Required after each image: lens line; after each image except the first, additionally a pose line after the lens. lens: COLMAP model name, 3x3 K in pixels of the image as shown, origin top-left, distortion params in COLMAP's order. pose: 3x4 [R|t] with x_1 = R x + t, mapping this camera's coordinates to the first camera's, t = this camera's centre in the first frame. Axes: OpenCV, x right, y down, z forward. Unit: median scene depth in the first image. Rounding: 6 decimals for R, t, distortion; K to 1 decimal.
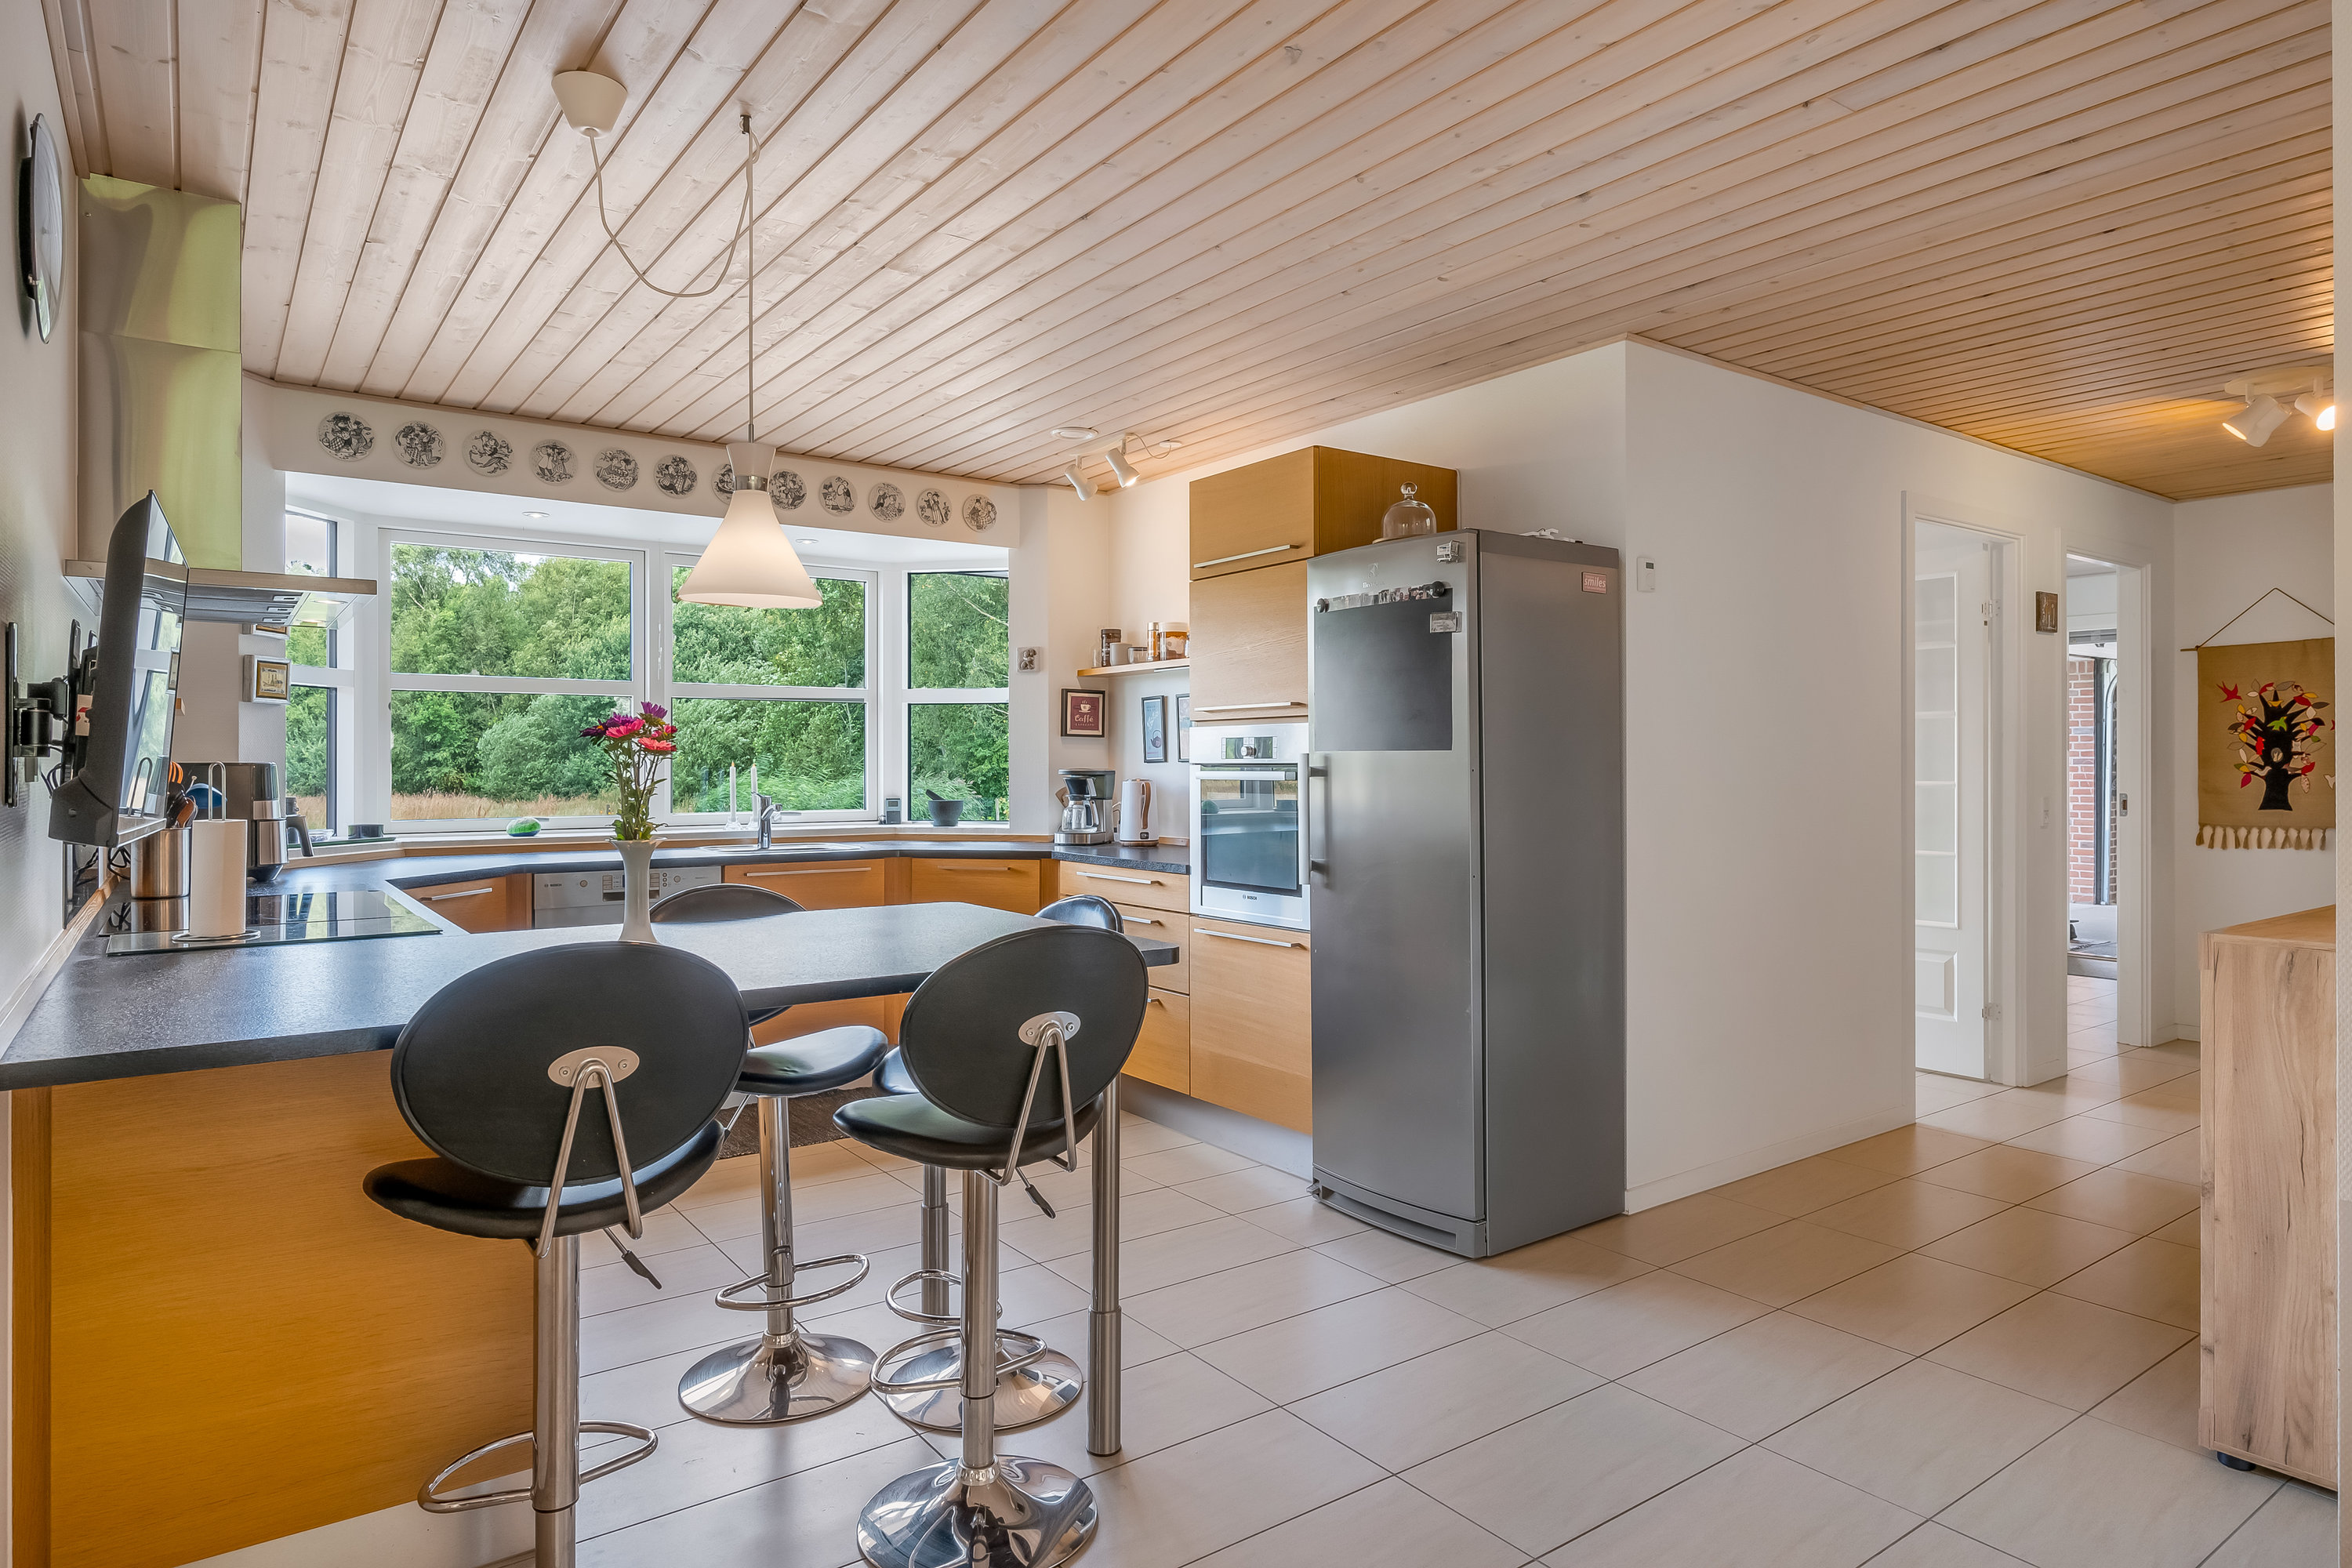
lens RADIAL K [[1356.2, 0, 1172.9], [0, 1356.2, 768.2], [0, 0, 1]] dist [0.001933, 0.002067]
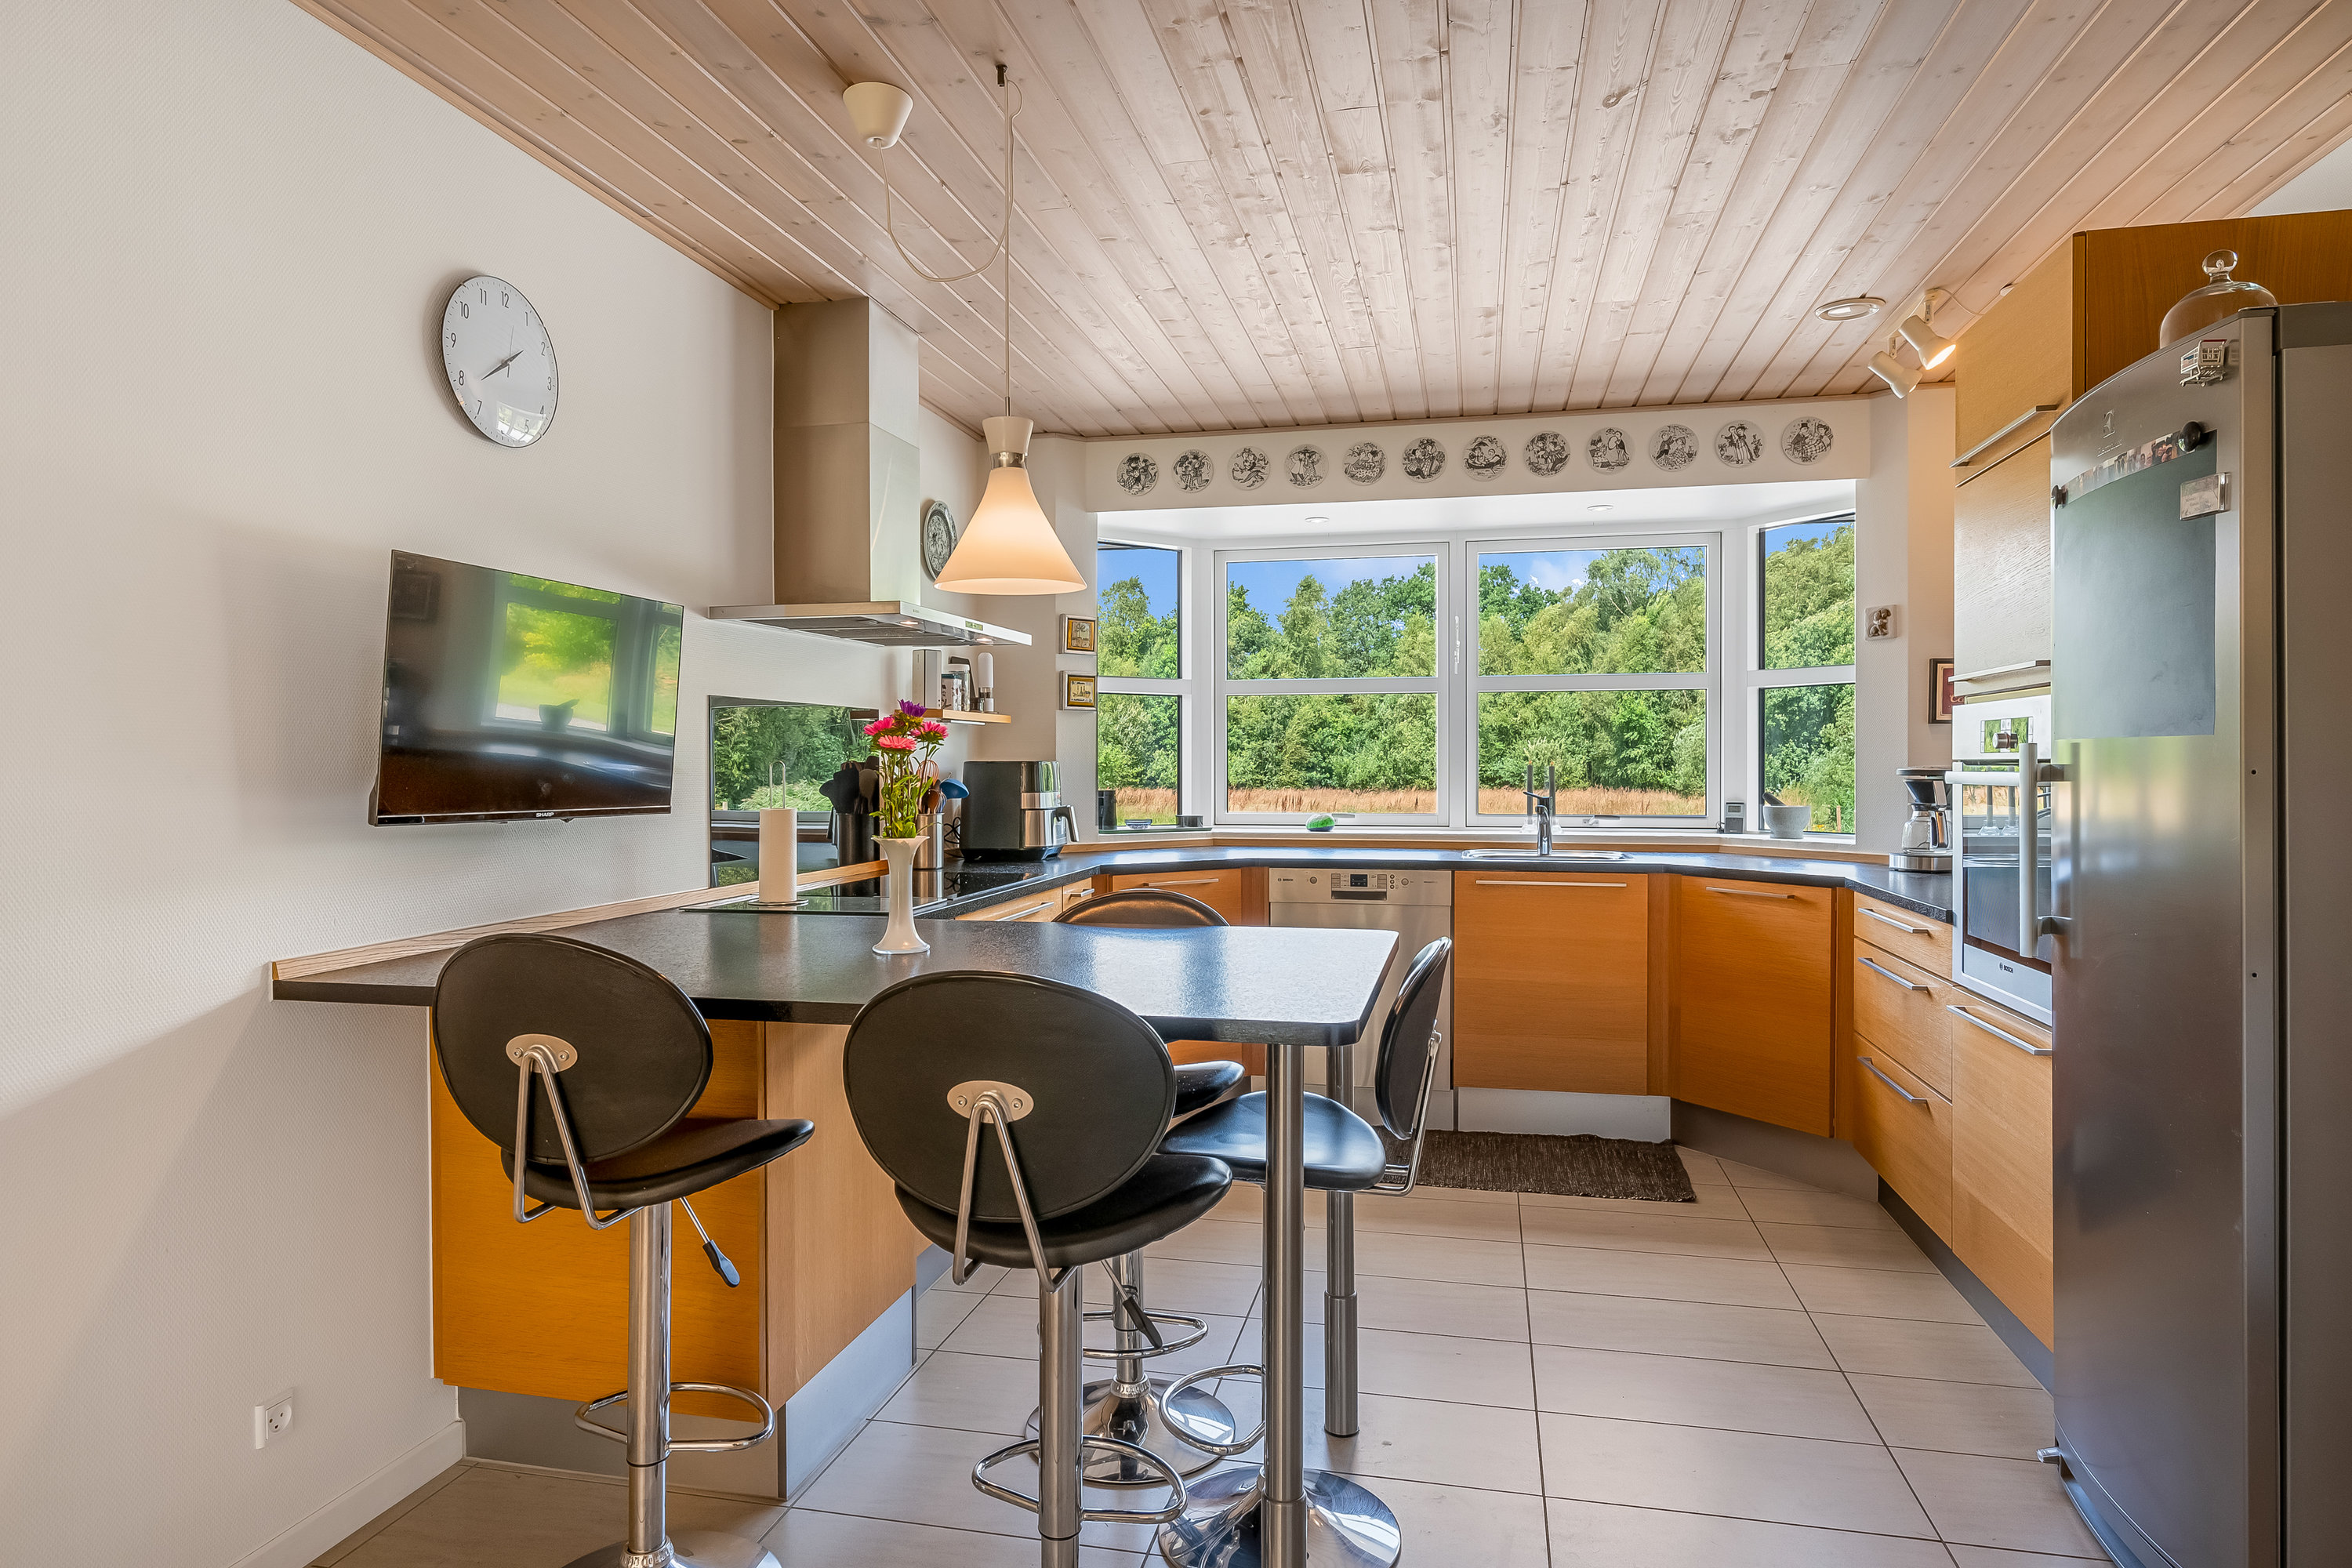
lens RADIAL K [[1356.2, 0, 1172.9], [0, 1356.2, 768.2], [0, 0, 1]] dist [0.001933, 0.002067]
pose [[0.661046, 0.002749, -0.750341, 0.245184], [-0.000920, 0.999996, 0.002854, -0.000904], [0.750345, -0.001196, 0.661045, 0.249000]]
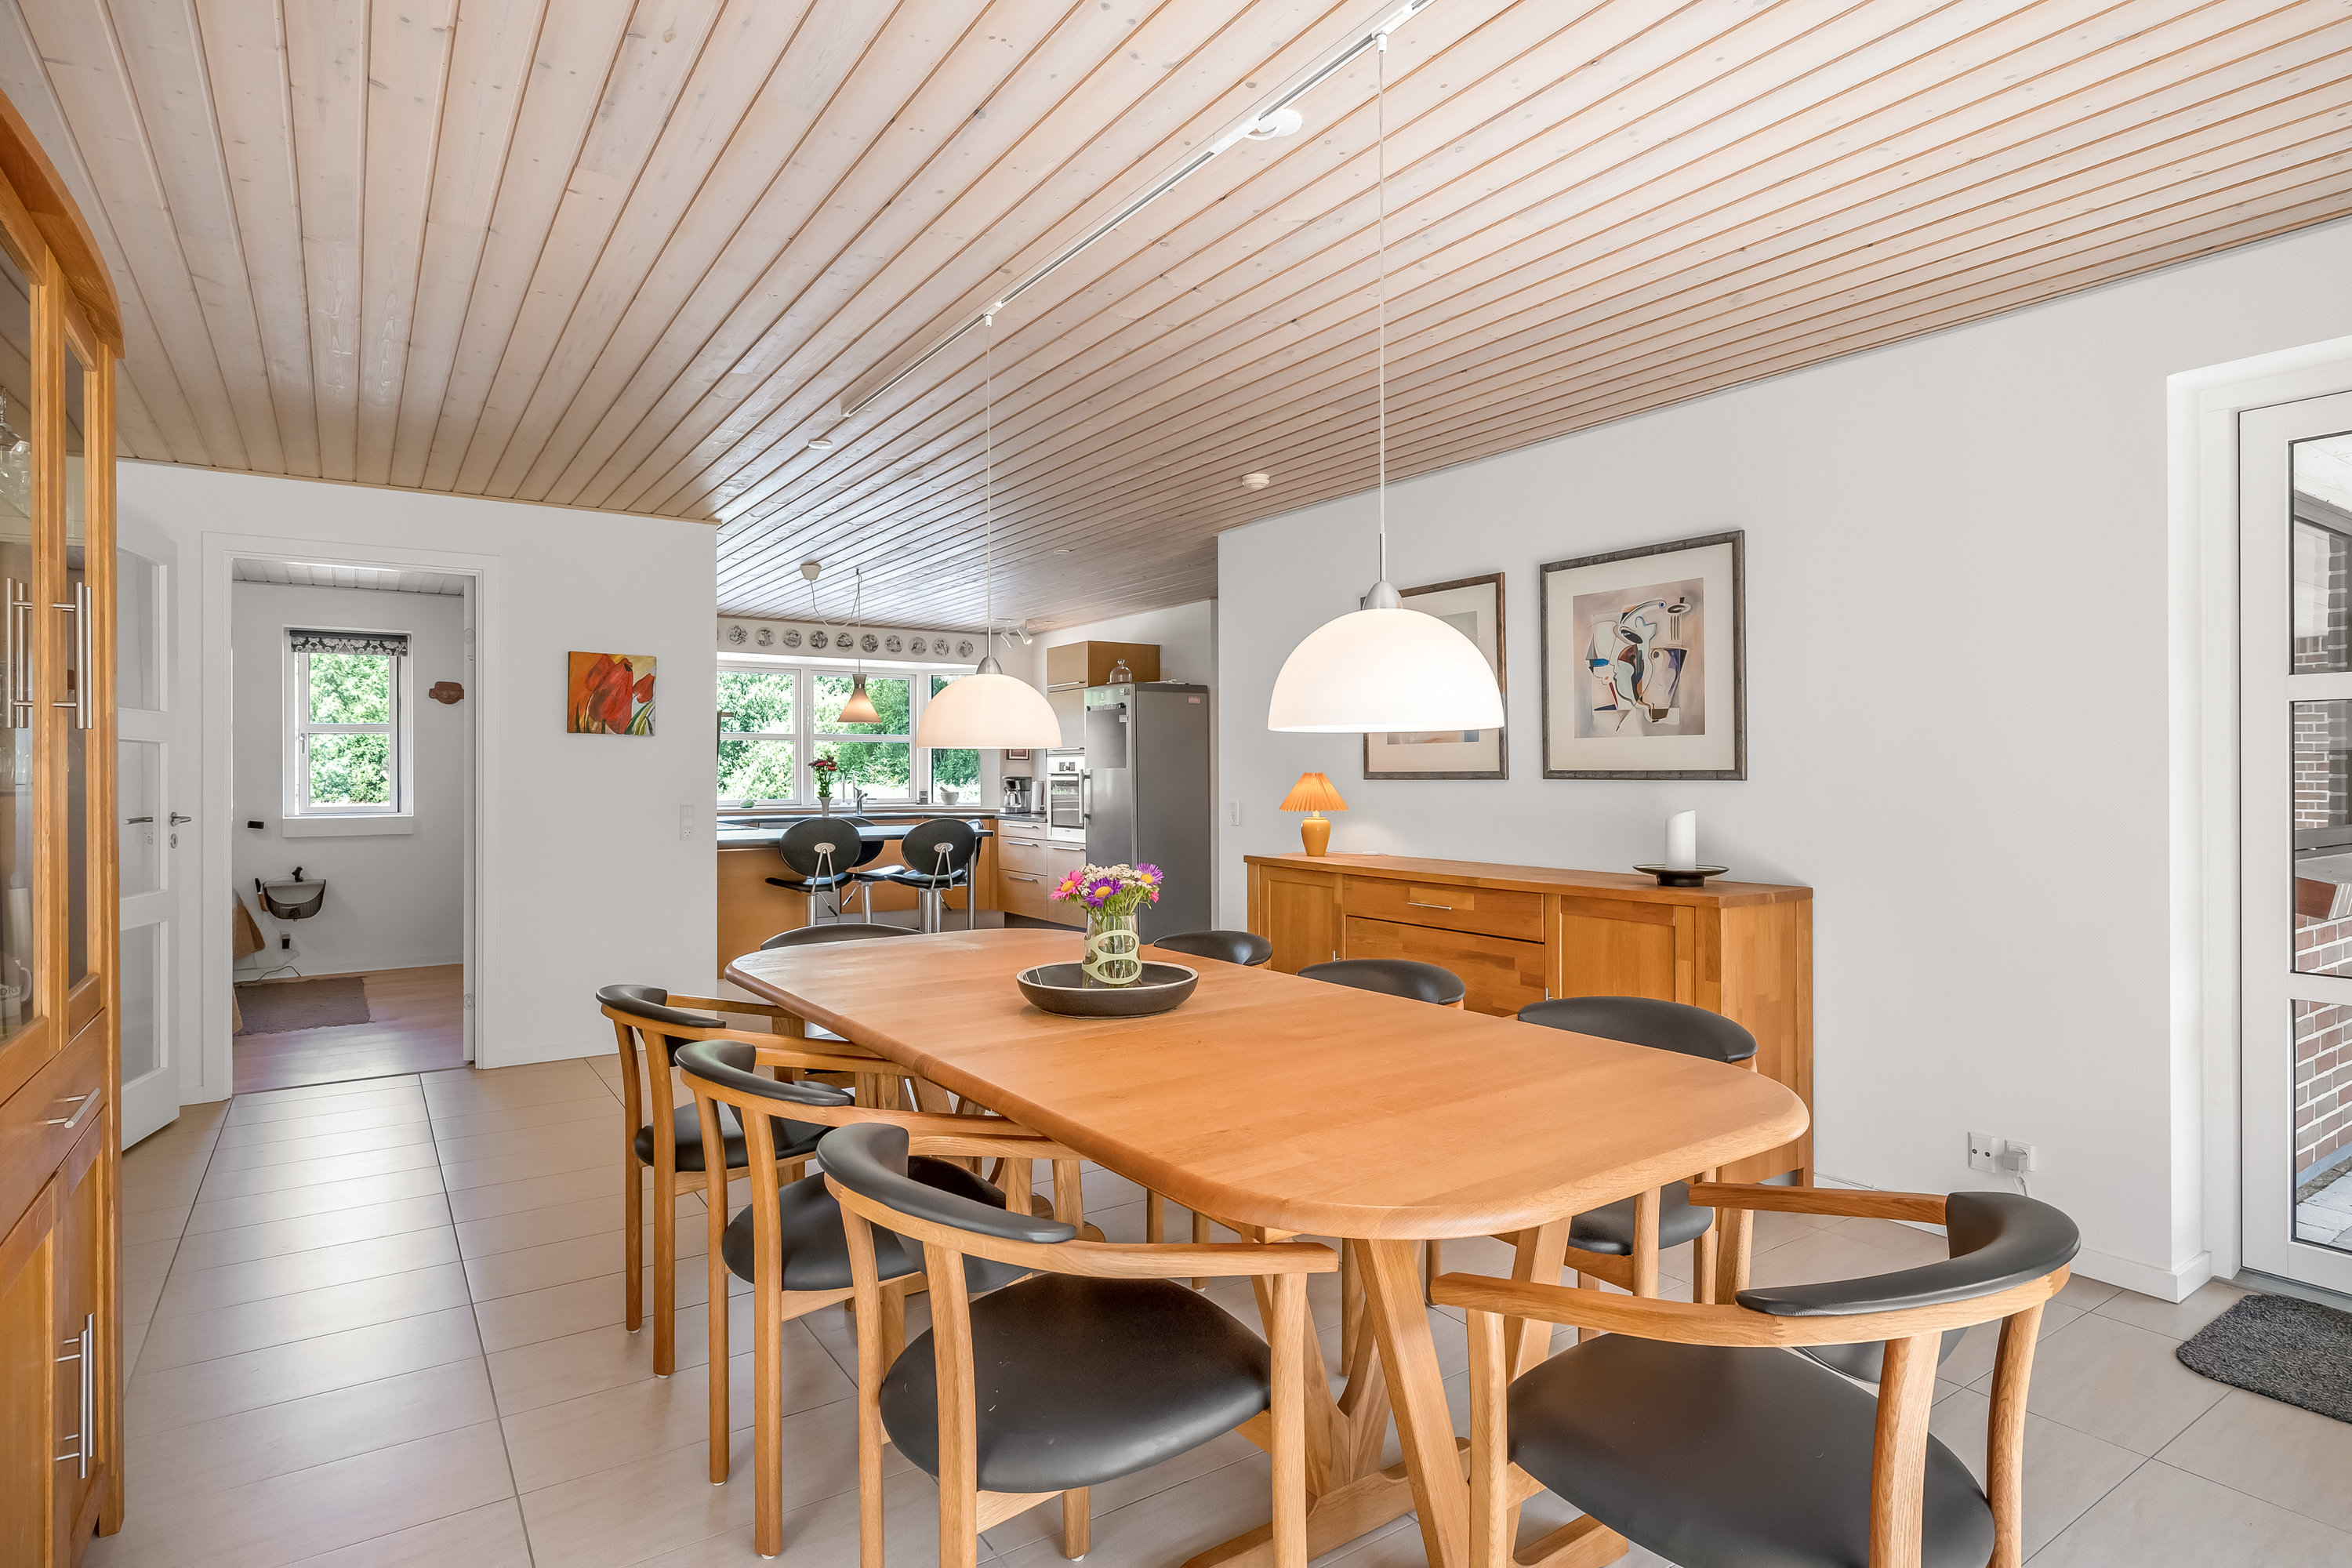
lens RADIAL K [[1214.7, 0, 1176.0], [0, 1214.7, 784.0], [0, 0, 1]] dist [-0.001043, -0.000029]
pose [[0.999605, -0.001217, -0.028091, 0.267538], [0.001365, 0.999985, 0.005237, 0.003715], [0.028084, -0.005274, 0.999592, -0.958426]]
